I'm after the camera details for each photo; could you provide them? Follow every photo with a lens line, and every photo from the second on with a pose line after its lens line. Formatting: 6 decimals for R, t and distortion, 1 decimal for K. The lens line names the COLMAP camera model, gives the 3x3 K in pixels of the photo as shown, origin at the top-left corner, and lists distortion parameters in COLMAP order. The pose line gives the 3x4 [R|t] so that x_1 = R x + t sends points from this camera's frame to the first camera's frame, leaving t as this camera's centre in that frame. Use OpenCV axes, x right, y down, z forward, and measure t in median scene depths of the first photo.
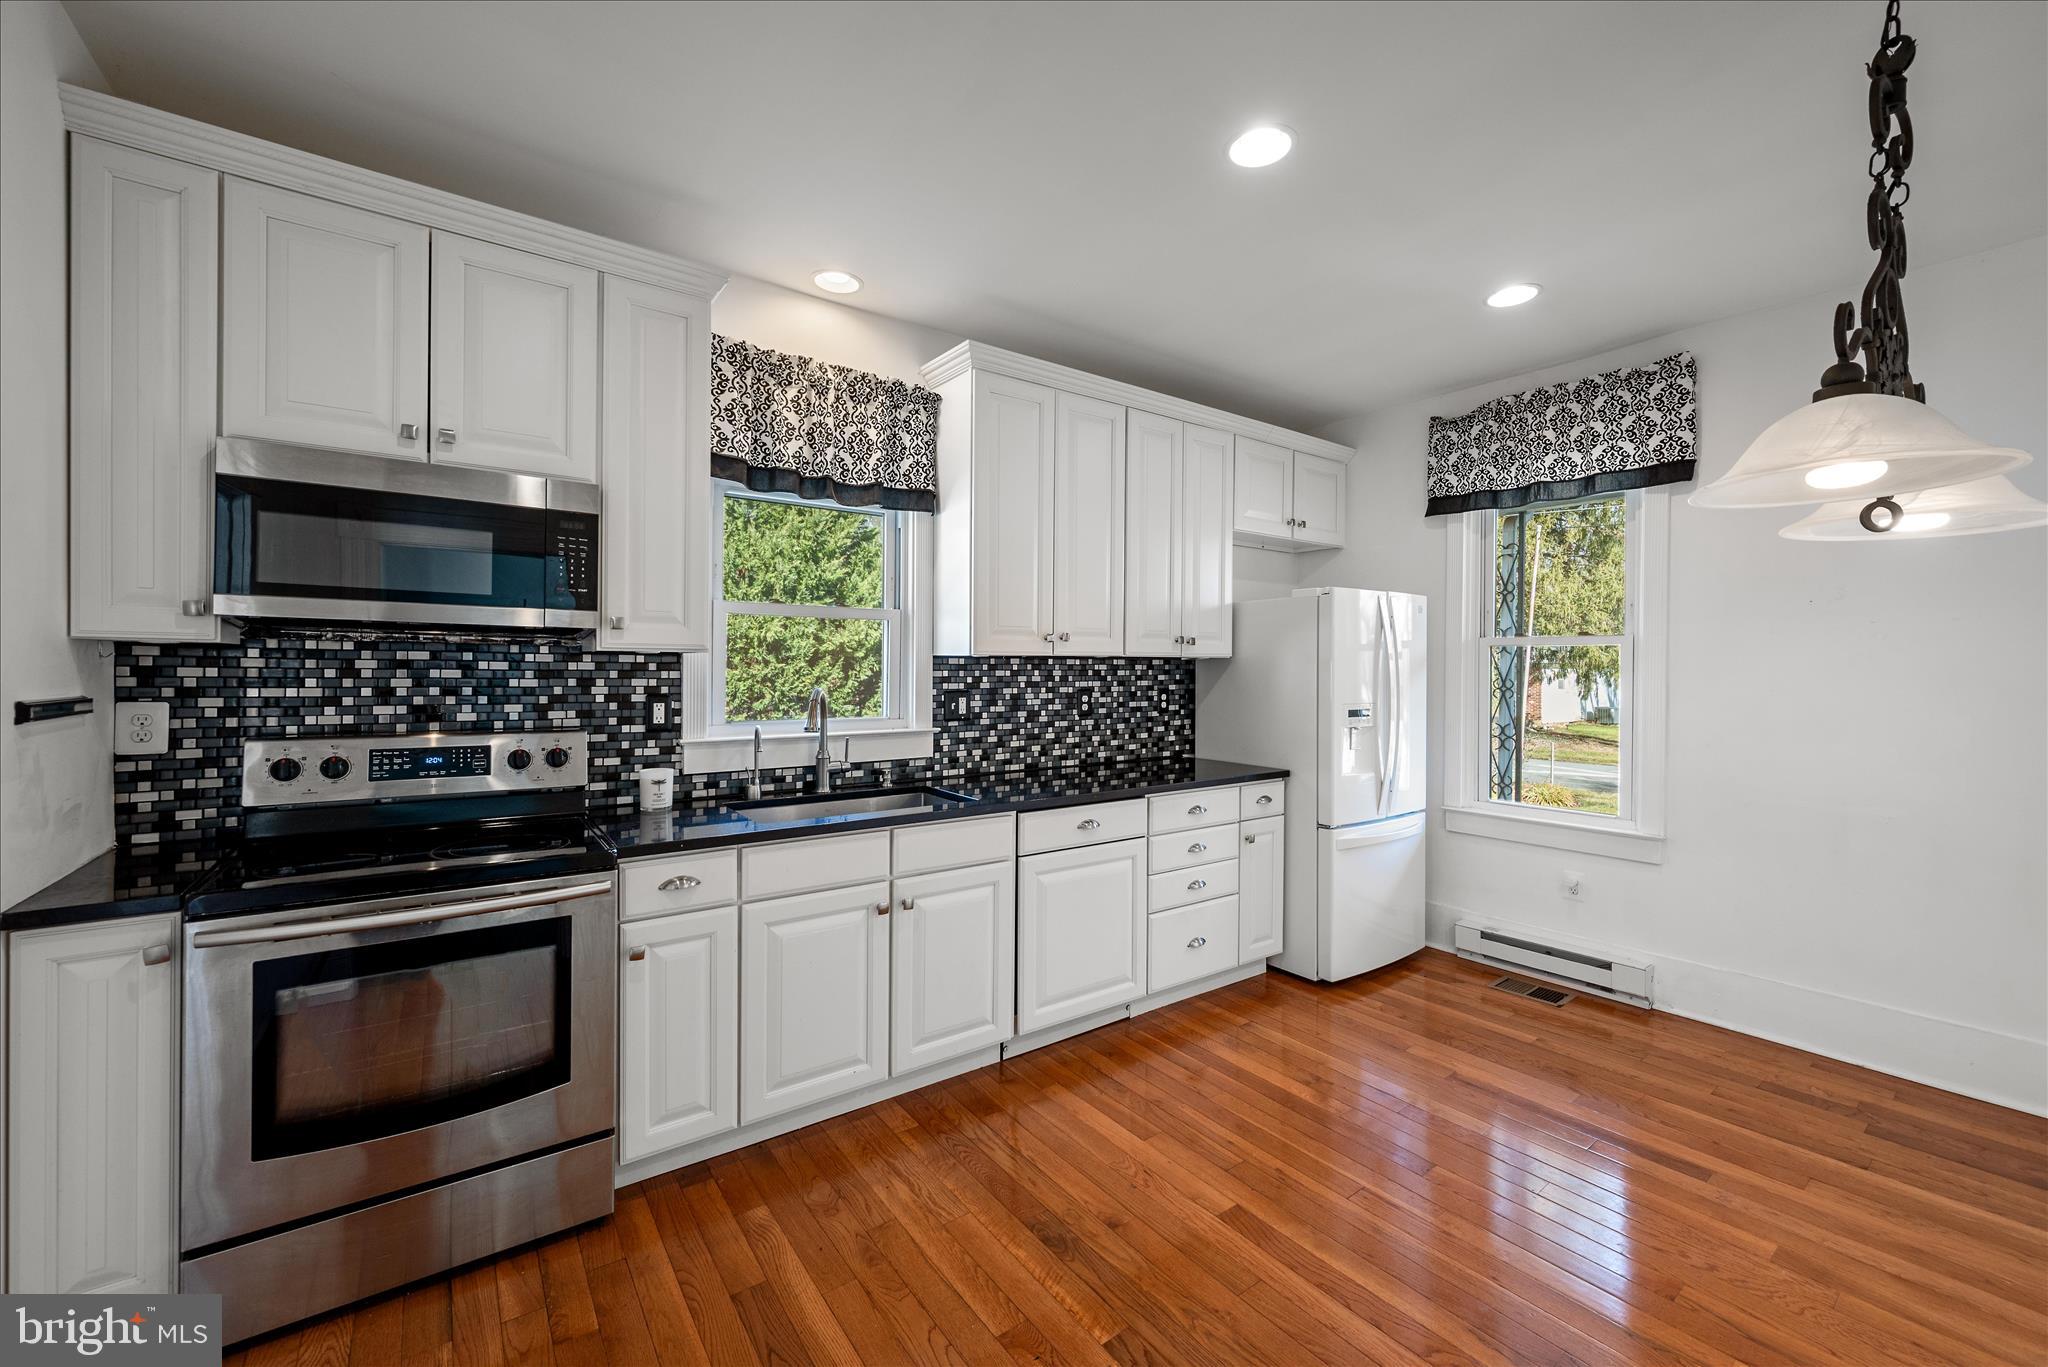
lens RADIAL K [[801.9, 0, 1020.2], [0, 801.9, 665.7], [0, 0, 1]] dist [0.002240, 0.000117]
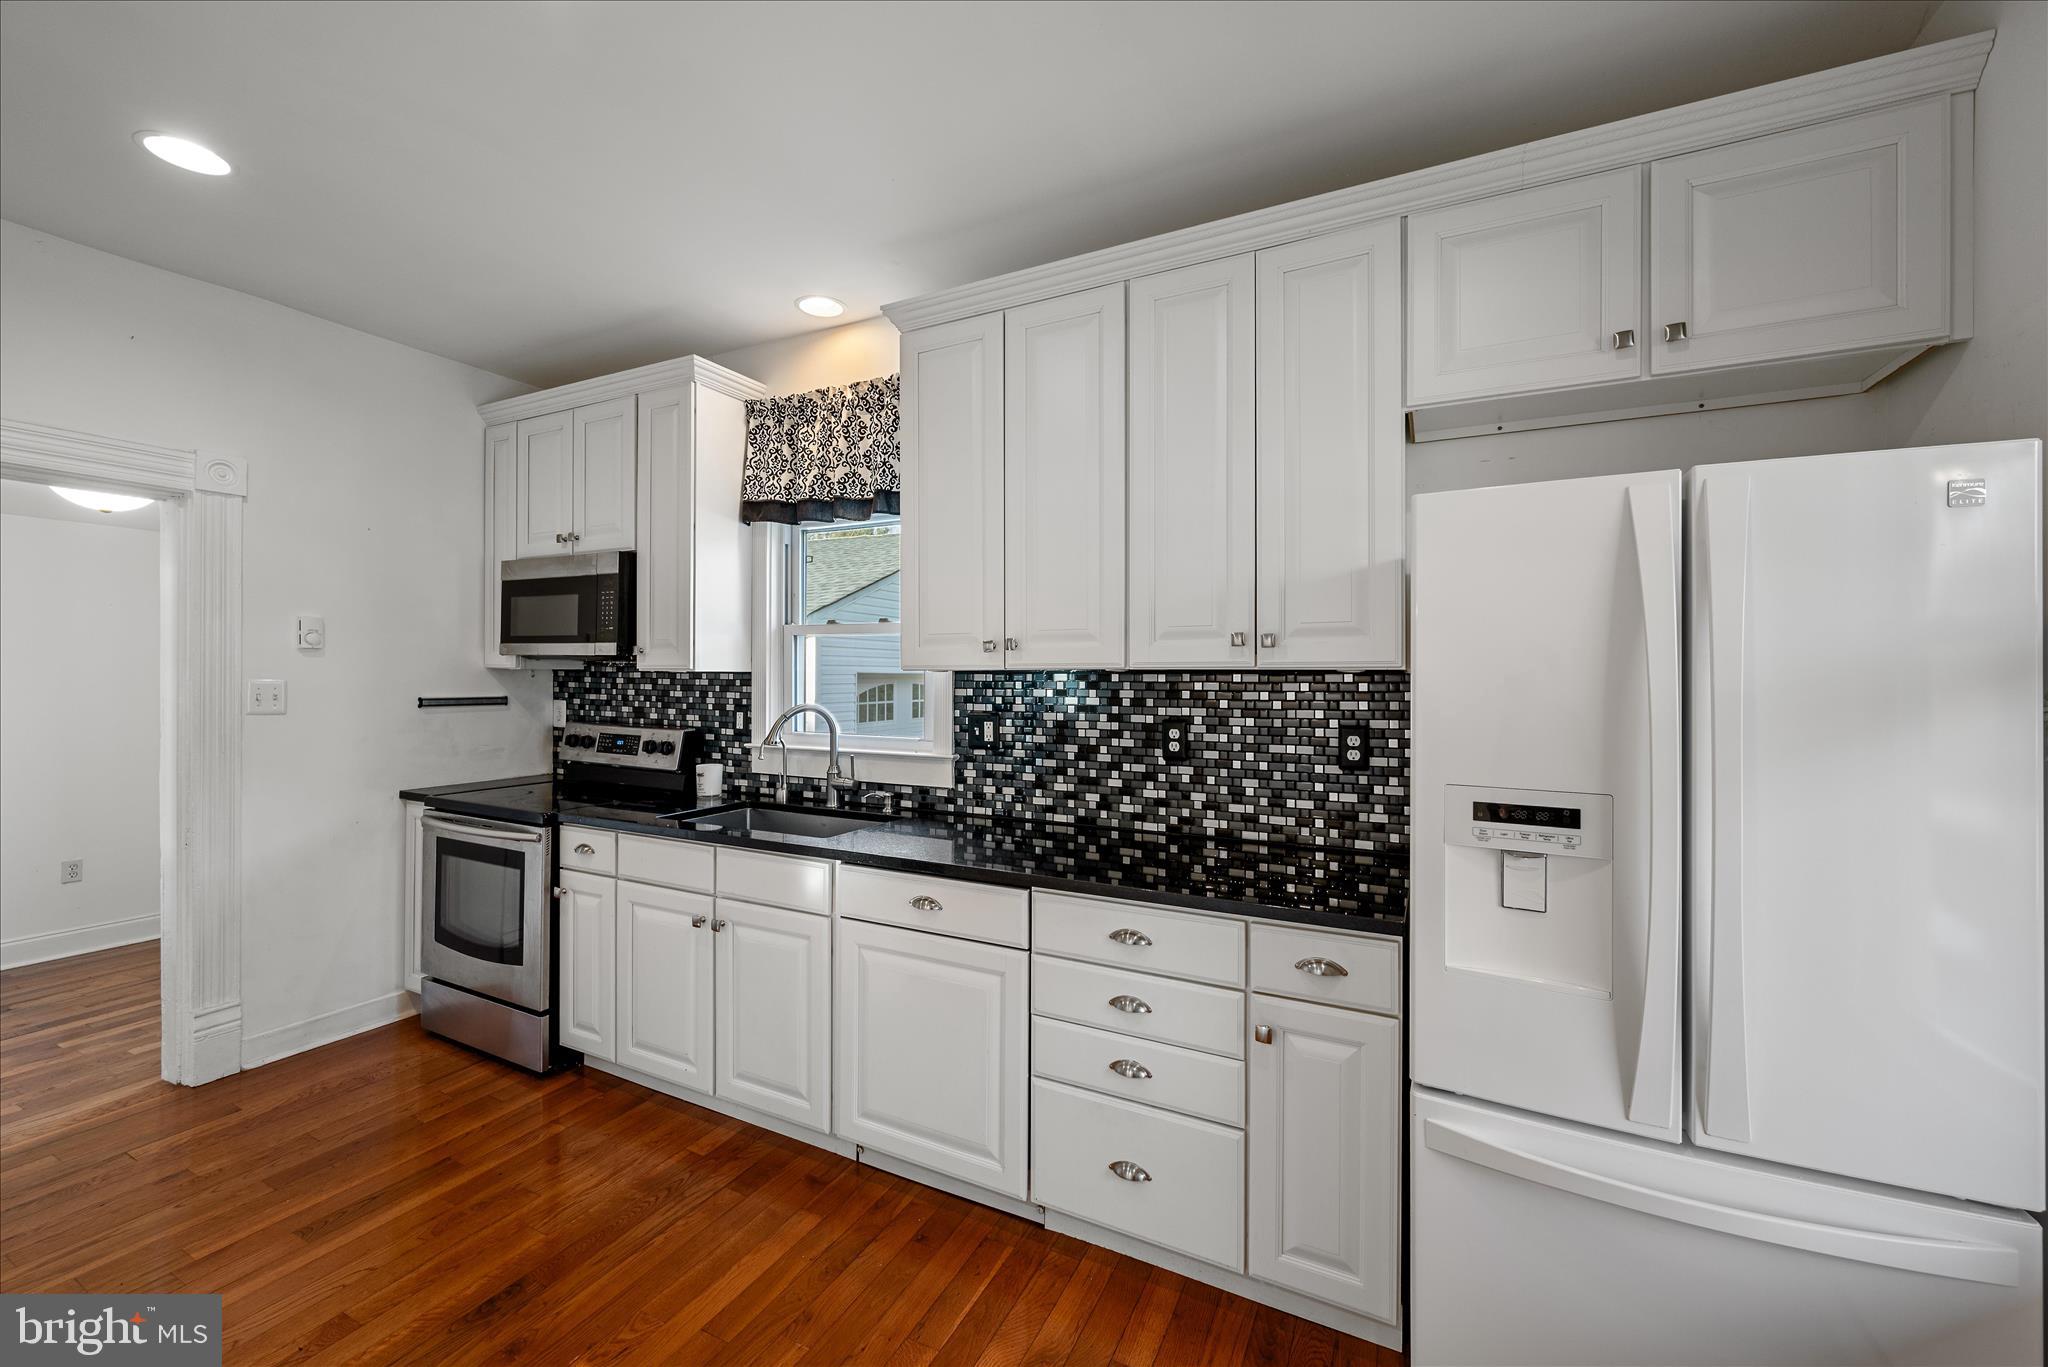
lens RADIAL K [[801.9, 0, 1020.2], [0, 801.9, 665.7], [0, 0, 1]] dist [0.002240, 0.000117]
pose [[0.464504, -0.013982, -0.885460, 0.664669], [-0.001365, 0.999863, -0.016505, -0.004112], [0.885570, 0.008875, 0.464422, 0.635727]]
